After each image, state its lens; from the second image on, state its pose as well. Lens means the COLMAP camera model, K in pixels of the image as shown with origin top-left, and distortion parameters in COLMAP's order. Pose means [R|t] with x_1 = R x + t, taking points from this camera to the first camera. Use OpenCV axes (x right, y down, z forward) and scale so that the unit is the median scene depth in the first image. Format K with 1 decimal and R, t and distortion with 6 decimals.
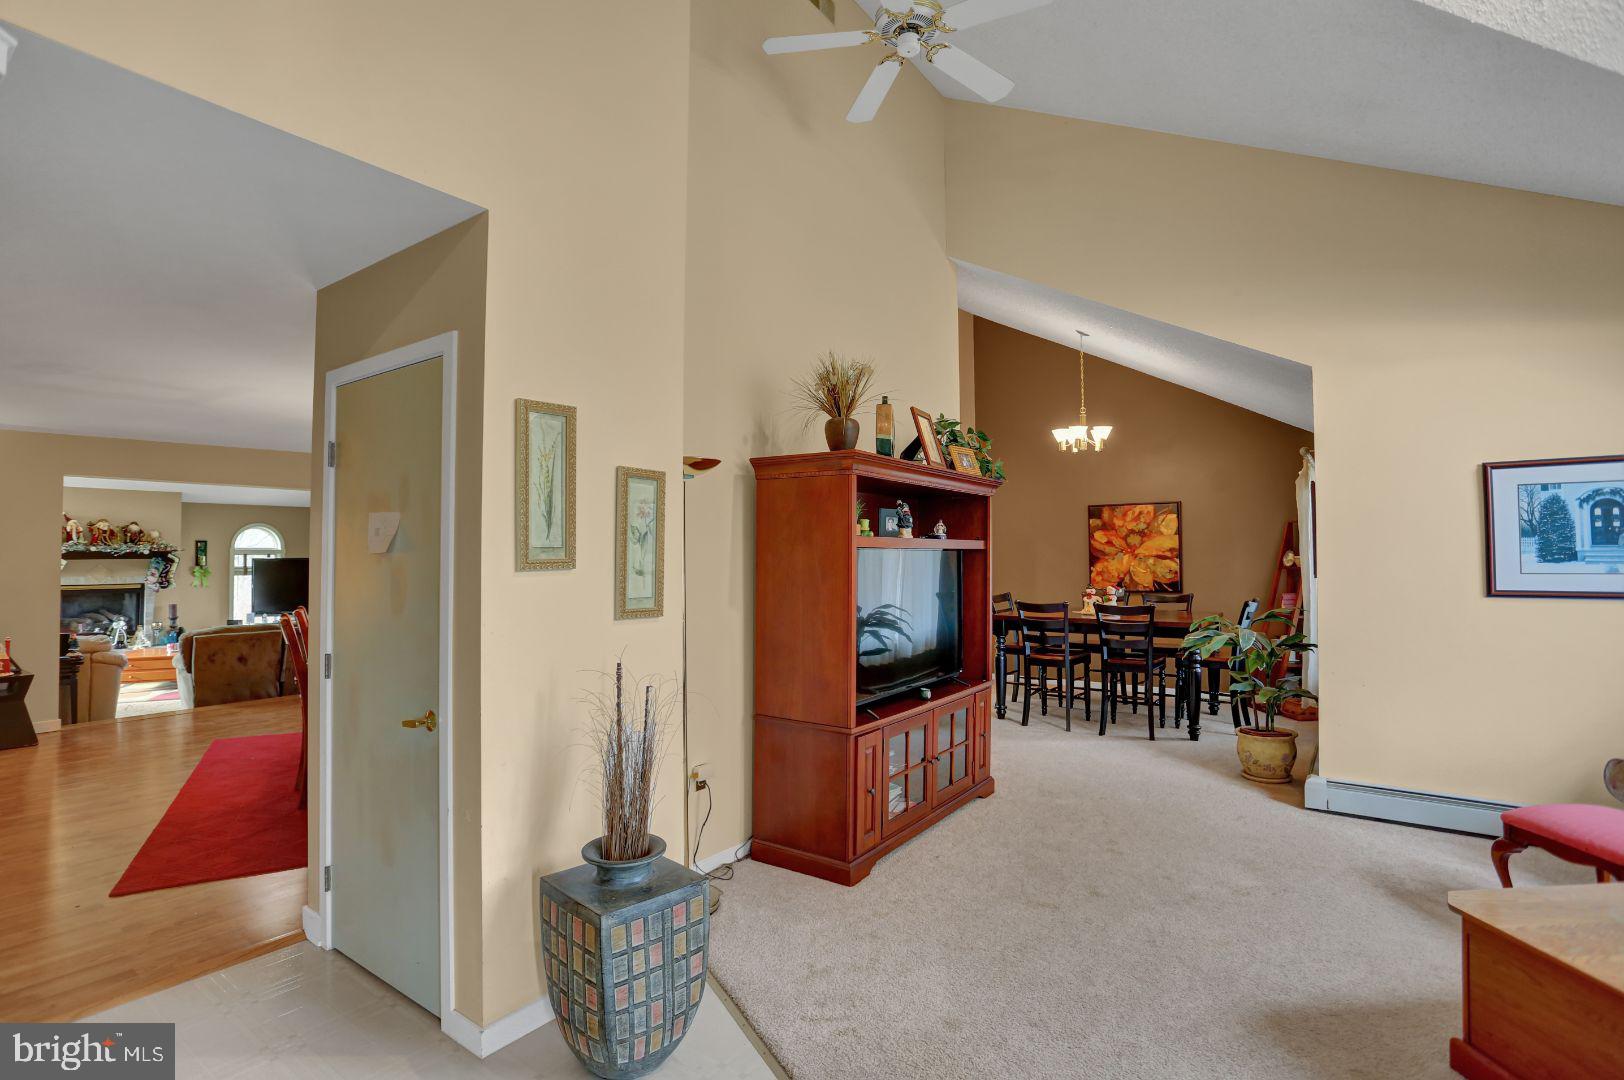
lens RADIAL K [[771.2, 0, 812.0], [0, 771.2, 540.0], [0, 0, 1]] dist [-0.054271, 0.000058]
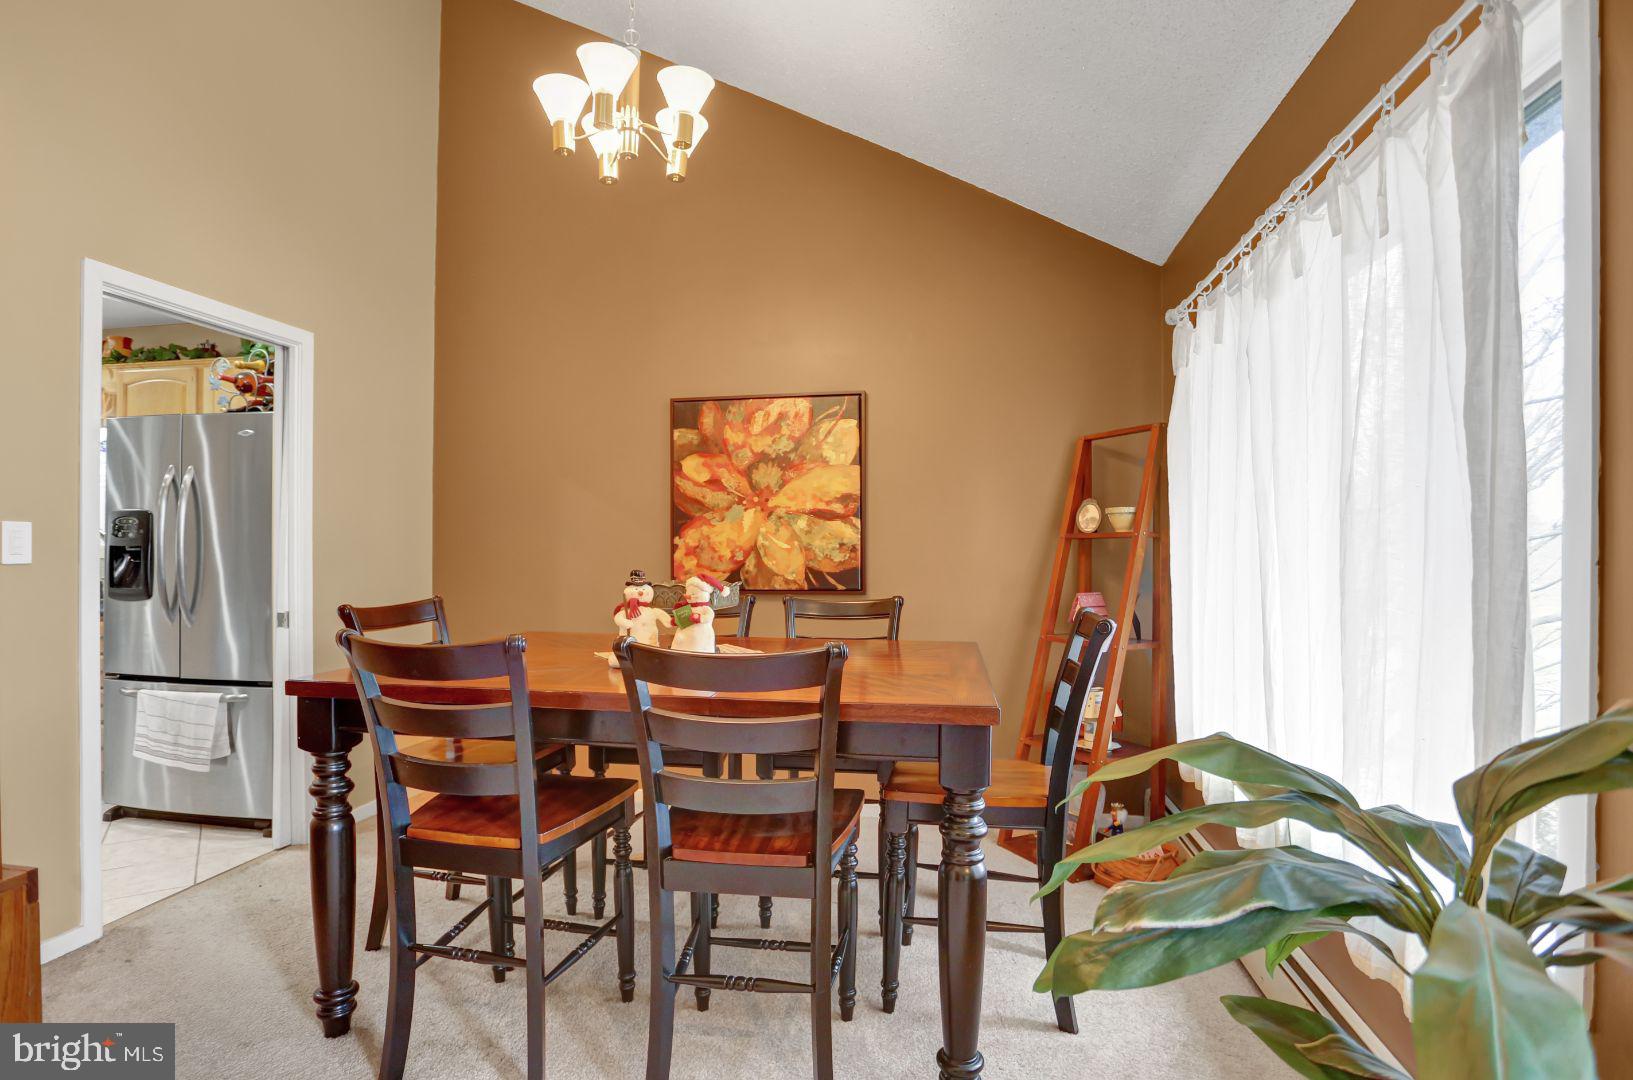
lens RADIAL K [[850.7, 0, 816.5], [0, 850.7, 540.0], [0, 0, 1]] dist [0.000022, 0.001477]
pose [[0.895446, 0.013639, 0.444960, 0.231409], [-0.016554, 0.999859, 0.002665, 0.036060], [-0.444861, -0.009752, 0.895546, 0.552201]]
